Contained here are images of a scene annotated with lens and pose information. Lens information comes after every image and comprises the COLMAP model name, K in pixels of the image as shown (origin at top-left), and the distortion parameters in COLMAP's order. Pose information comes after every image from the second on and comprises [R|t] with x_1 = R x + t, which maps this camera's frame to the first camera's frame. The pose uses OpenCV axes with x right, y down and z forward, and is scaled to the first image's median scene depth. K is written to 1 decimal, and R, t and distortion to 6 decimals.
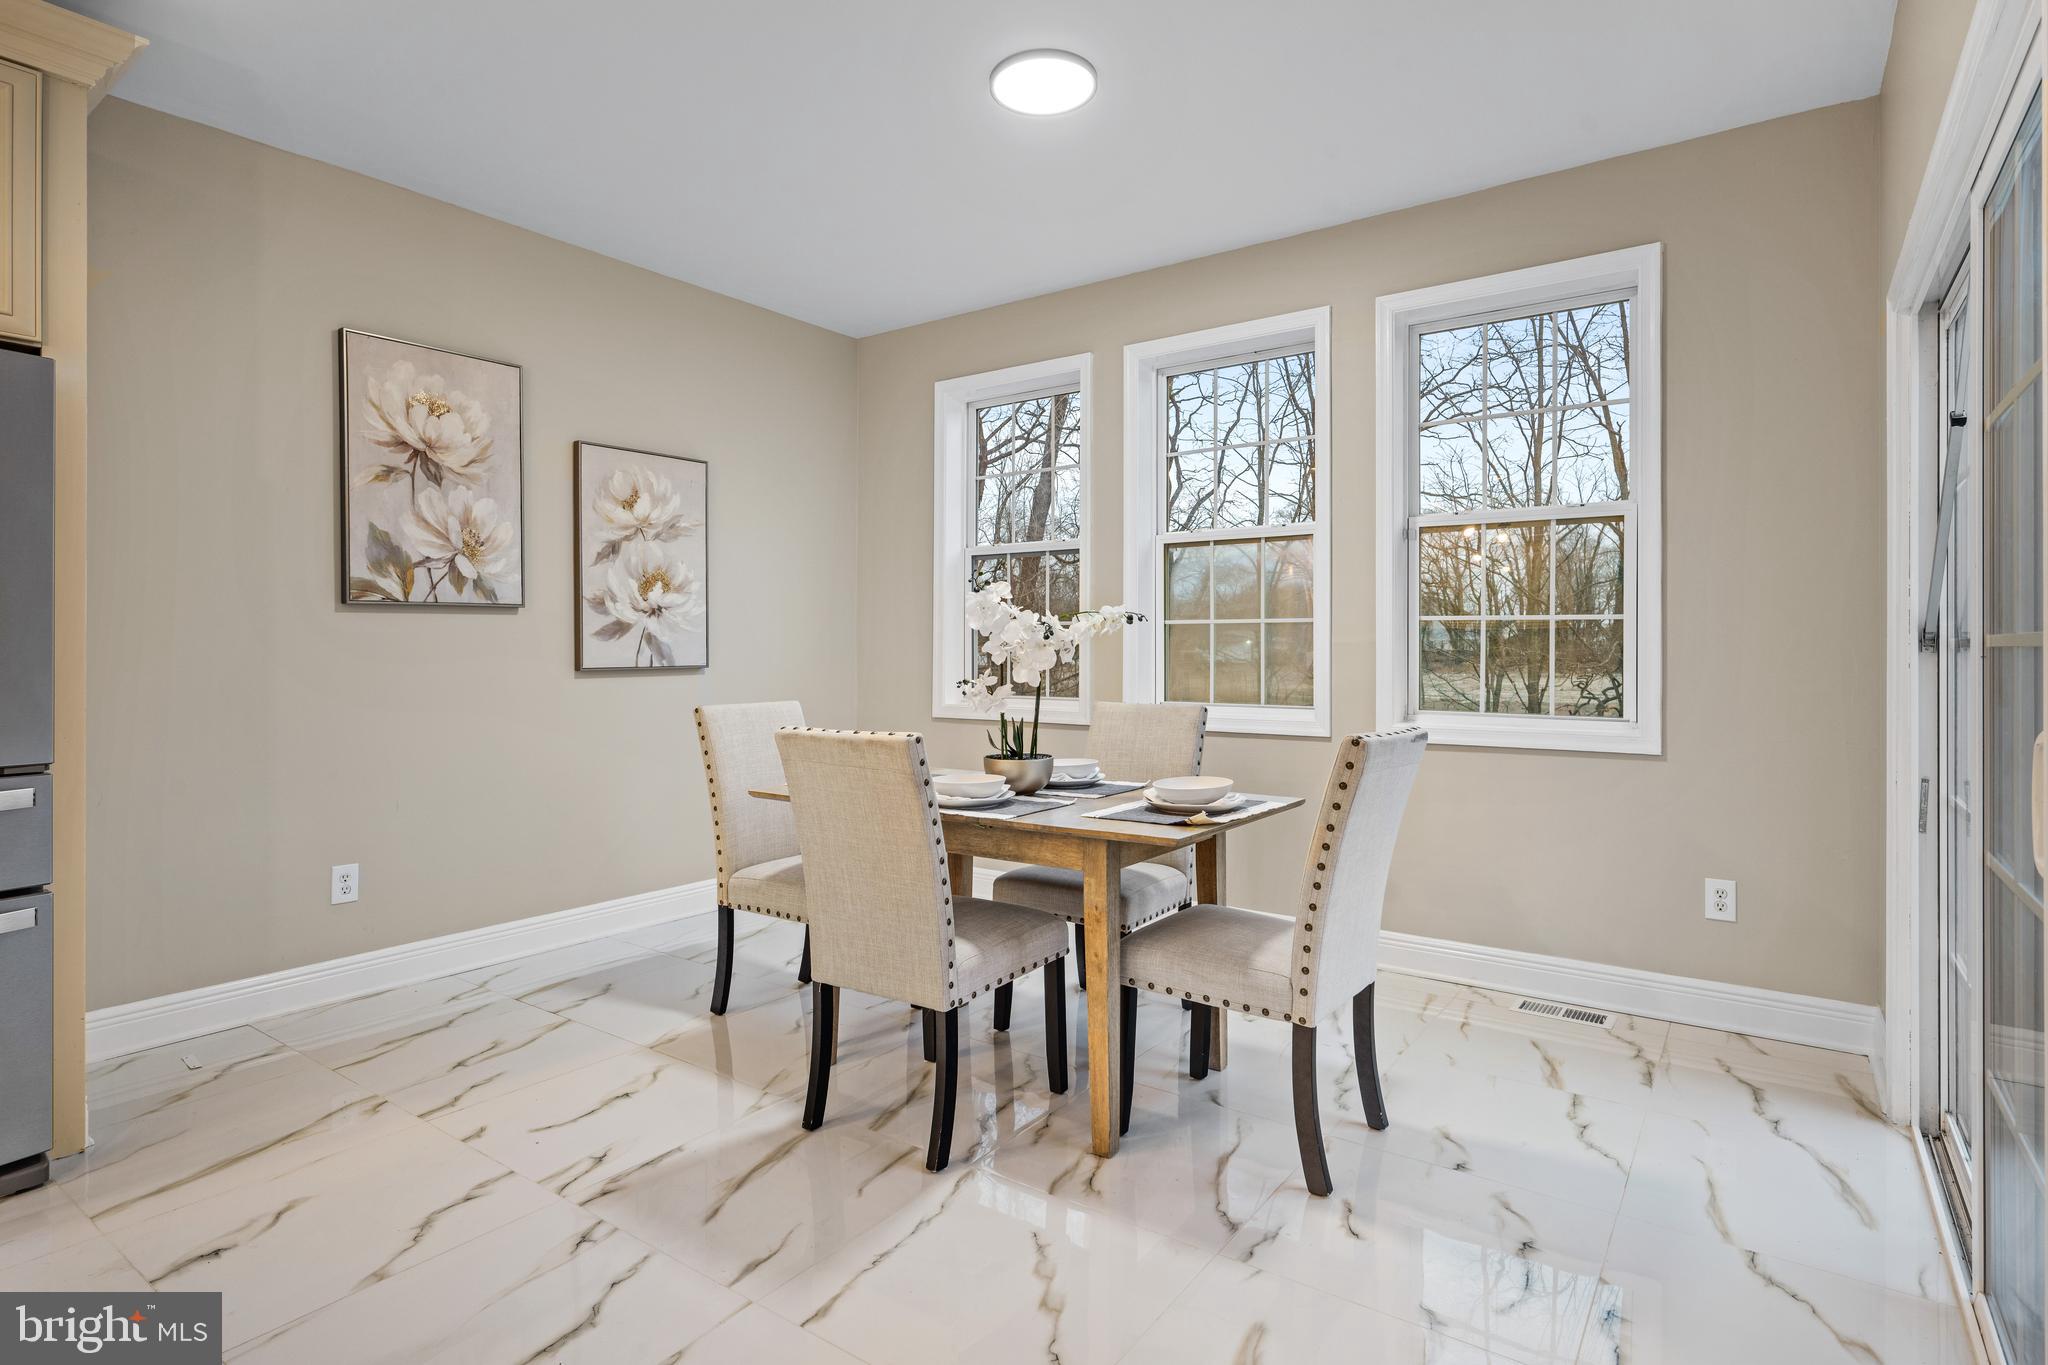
lens RADIAL K [[1038.4, 0, 1053.8], [0, 1038.4, 640.3], [0, 0, 1]] dist [-0.004407, -0.000042]
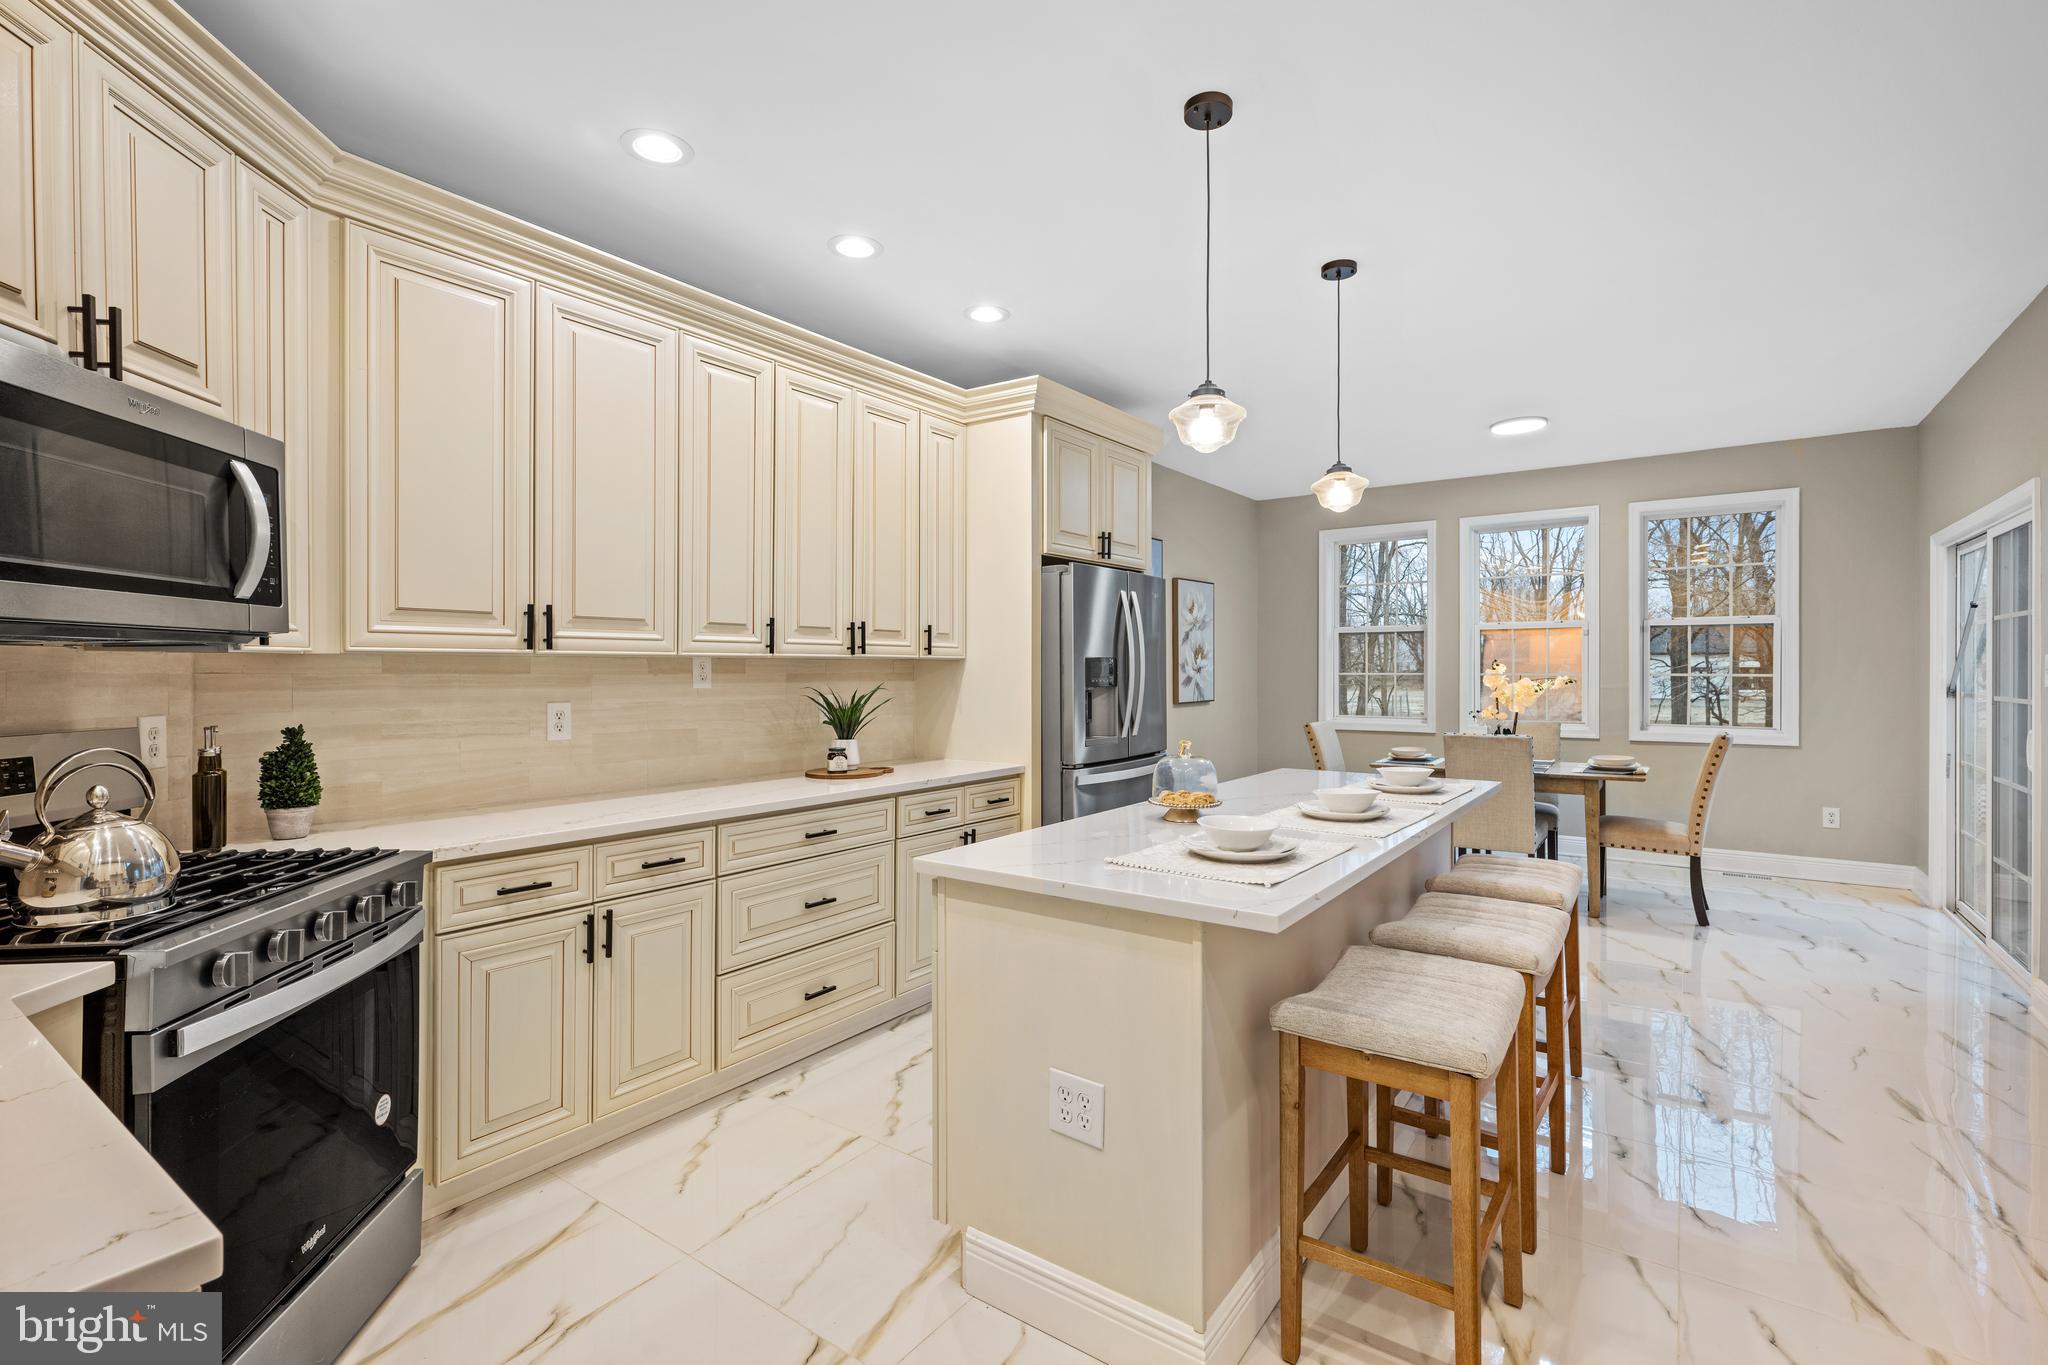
lens RADIAL K [[947.6, 0, 1009.4], [0, 947.6, 667.2], [0, 0, 1]] dist [-0.003912, 0.001090]
pose [[0.999929, -0.004502, -0.011060, -0.721900], [0.004604, 0.999946, 0.009264, -0.051238], [0.011018, -0.009314, 0.999896, -0.658676]]
